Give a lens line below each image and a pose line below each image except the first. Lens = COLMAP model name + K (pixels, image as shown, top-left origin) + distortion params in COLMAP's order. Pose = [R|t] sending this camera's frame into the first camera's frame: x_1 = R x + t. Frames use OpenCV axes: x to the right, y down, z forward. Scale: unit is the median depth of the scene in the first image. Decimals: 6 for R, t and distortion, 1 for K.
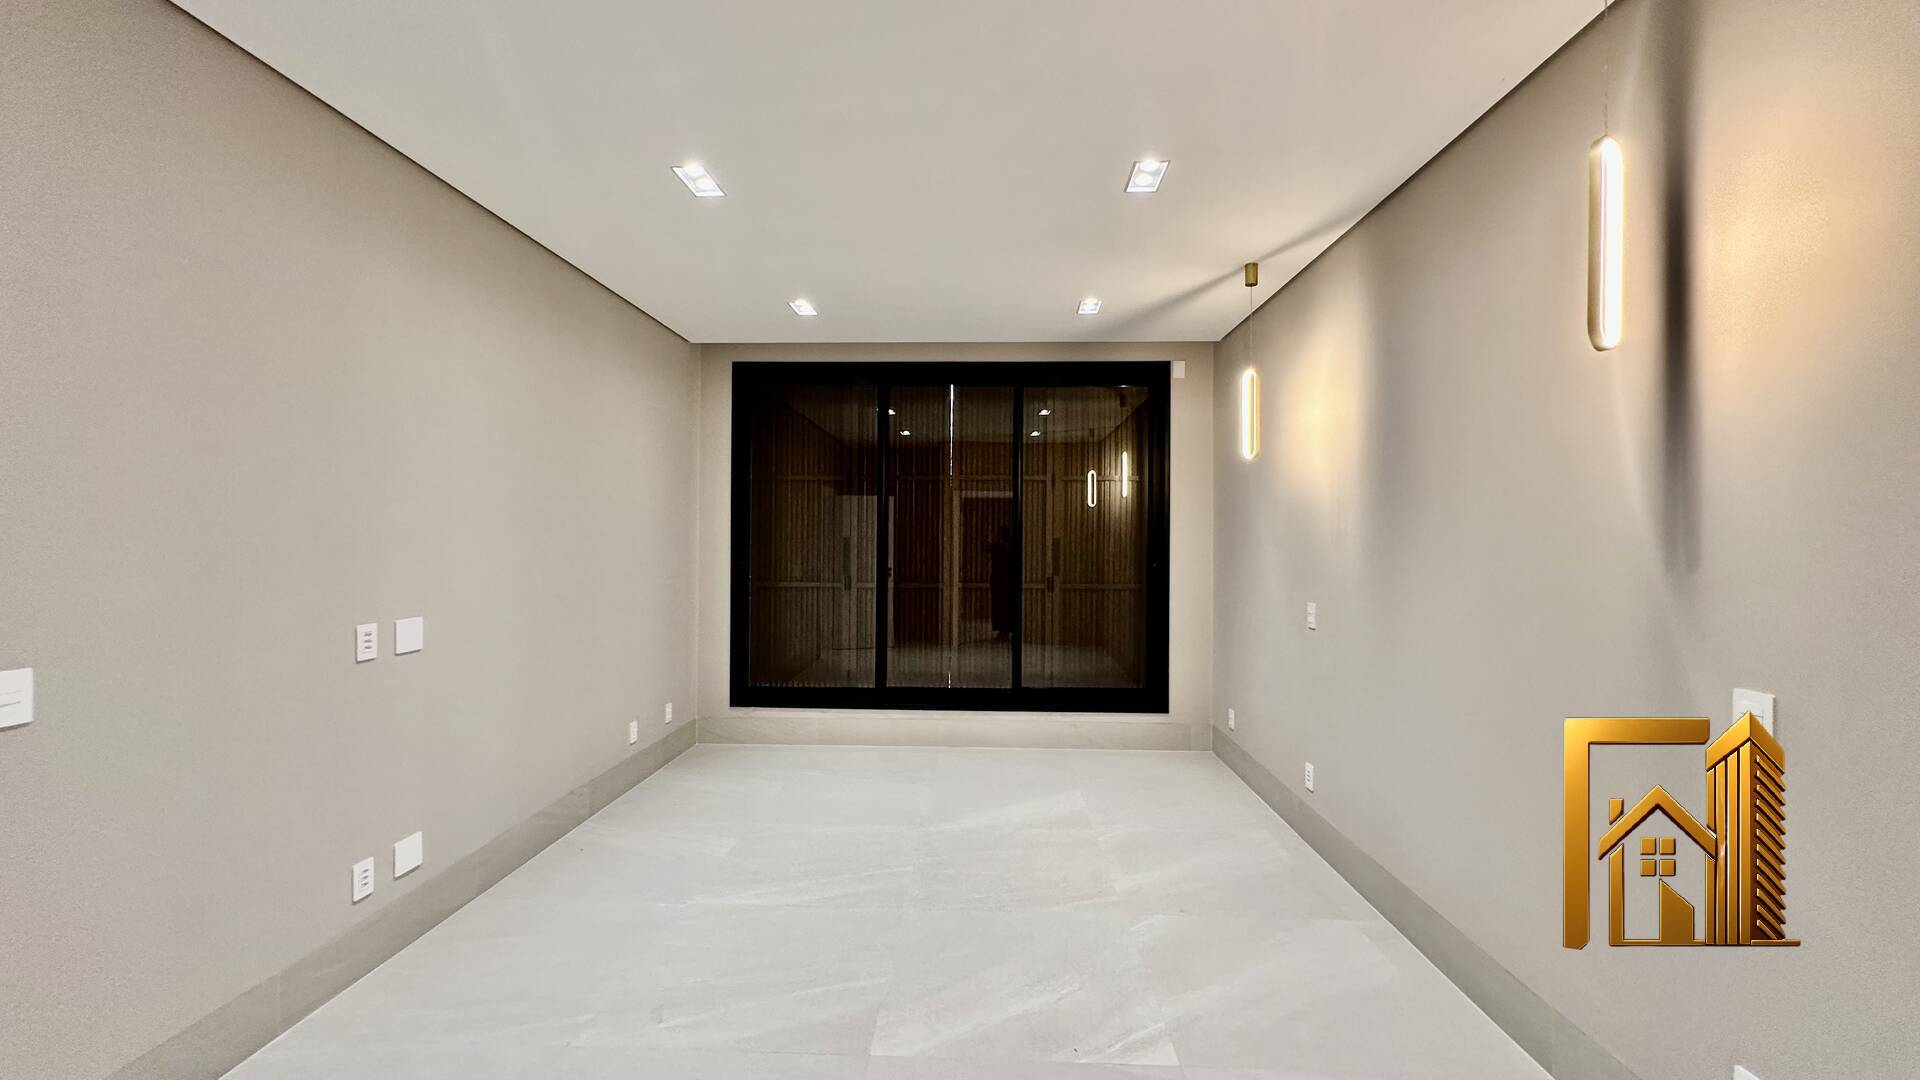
lens RADIAL K [[765.8, 0, 959.7], [0, 765.8, 538.7], [0, 0, 1]] dist [-0.002967, 0.000319]
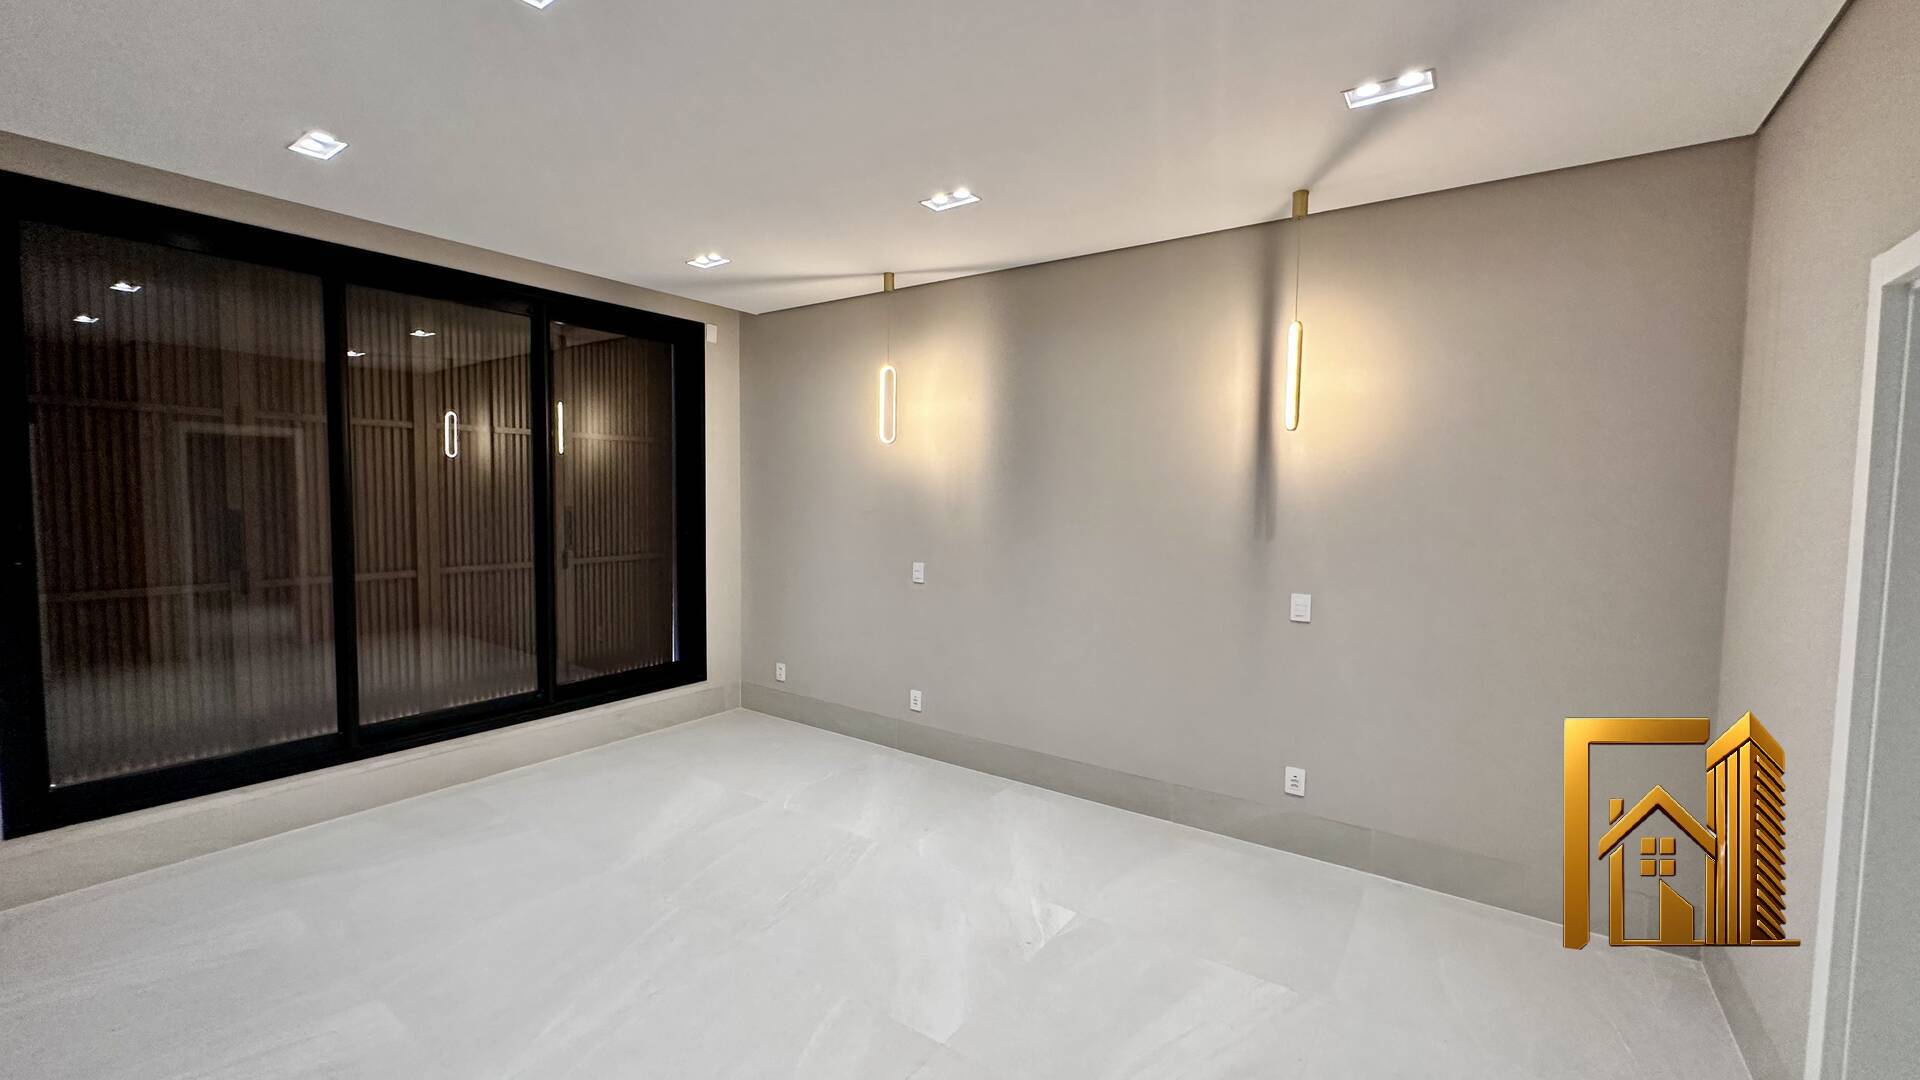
lens RADIAL K [[769.2, 0, 961.0], [0, 769.2, 529.2], [0, 0, 1]] dist [-0.005052, -0.000056]
pose [[0.539064, -0.042589, 0.841188, -0.383438], [-0.010052, 0.998324, 0.056987, -0.029131], [-0.842205, -0.039175, 0.537732, 0.187161]]
